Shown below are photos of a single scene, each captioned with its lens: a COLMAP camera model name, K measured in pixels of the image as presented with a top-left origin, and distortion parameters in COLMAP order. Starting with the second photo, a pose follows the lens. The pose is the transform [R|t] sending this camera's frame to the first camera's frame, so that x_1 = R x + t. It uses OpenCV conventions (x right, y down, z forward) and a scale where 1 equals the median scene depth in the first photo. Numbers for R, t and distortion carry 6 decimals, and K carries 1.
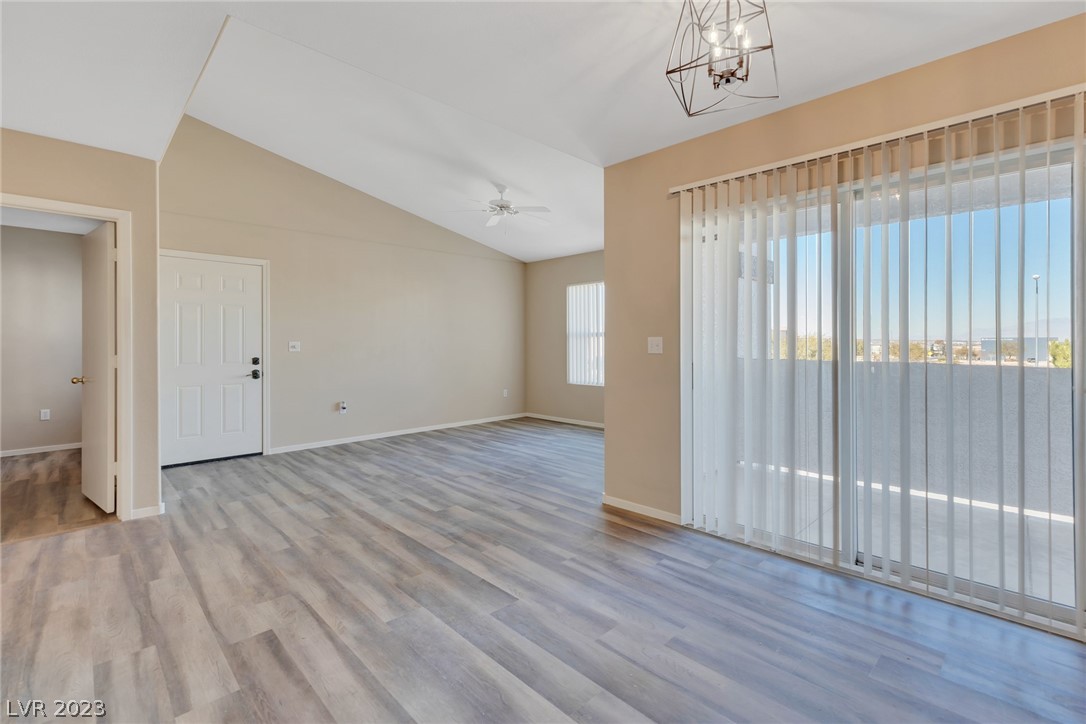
lens RADIAL K [[490.0, 0, 551.8], [0, 490.0, 344.8], [0, 0, 1]] dist [0.005475, 0.000260]
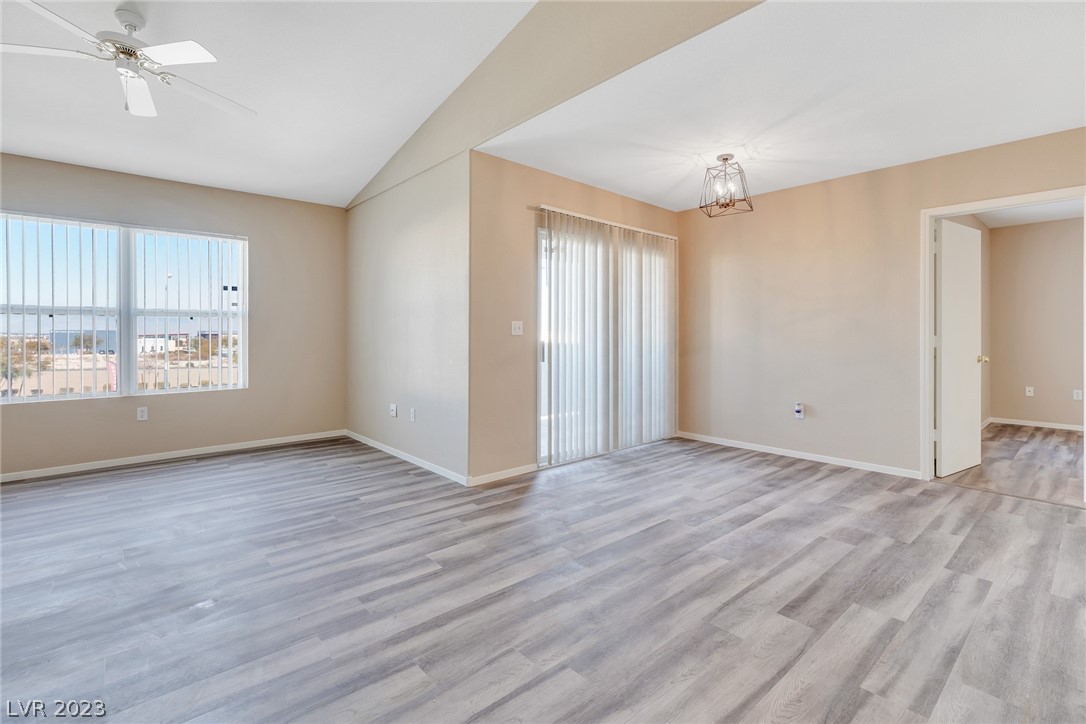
lens RADIAL K [[493.2, 0, 550.3], [0, 493.2, 335.1], [0, 0, 1]] dist [0.004659, -0.000539]
pose [[0.045589, 0.003304, 0.998955, -1.010443], [0.001496, 0.999993, -0.003376, 0.022184], [-0.998959, 0.001648, 0.045584, 0.904820]]
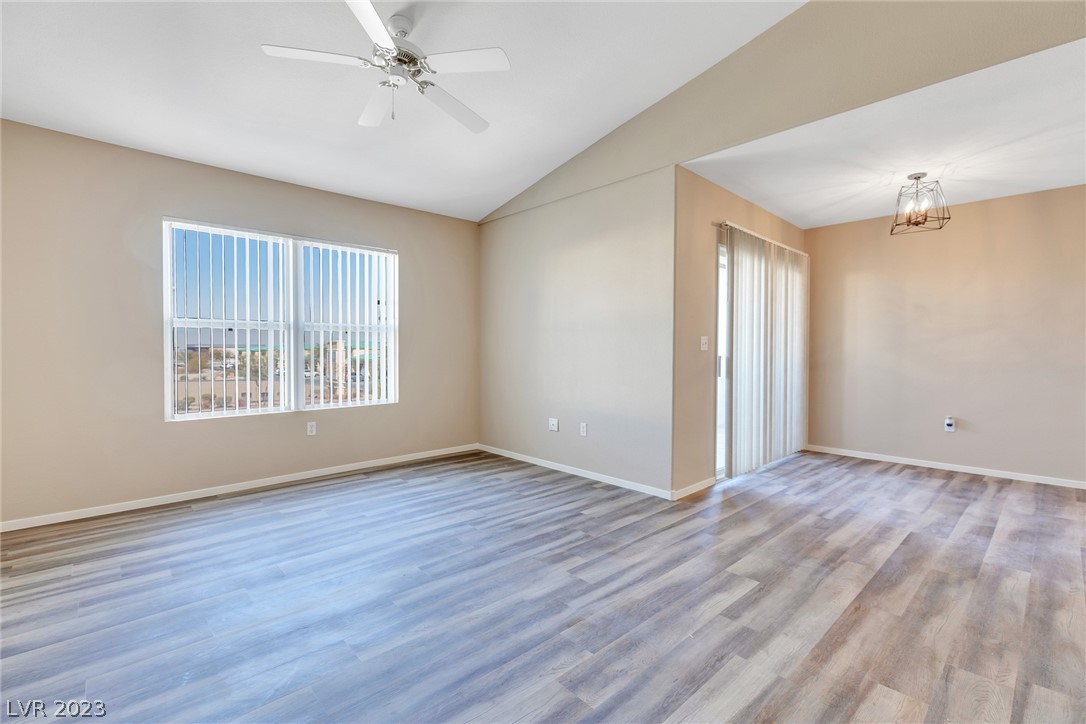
lens RADIAL K [[481.4, 0, 550.5], [0, 481.4, 356.1], [0, 0, 1]] dist [0.005642, -0.000943]
pose [[0.013312, -0.010777, 0.999853, -1.001713], [-0.000910, 0.999941, 0.010790, 0.020094], [-0.999911, -0.001053, 0.013302, 1.416046]]
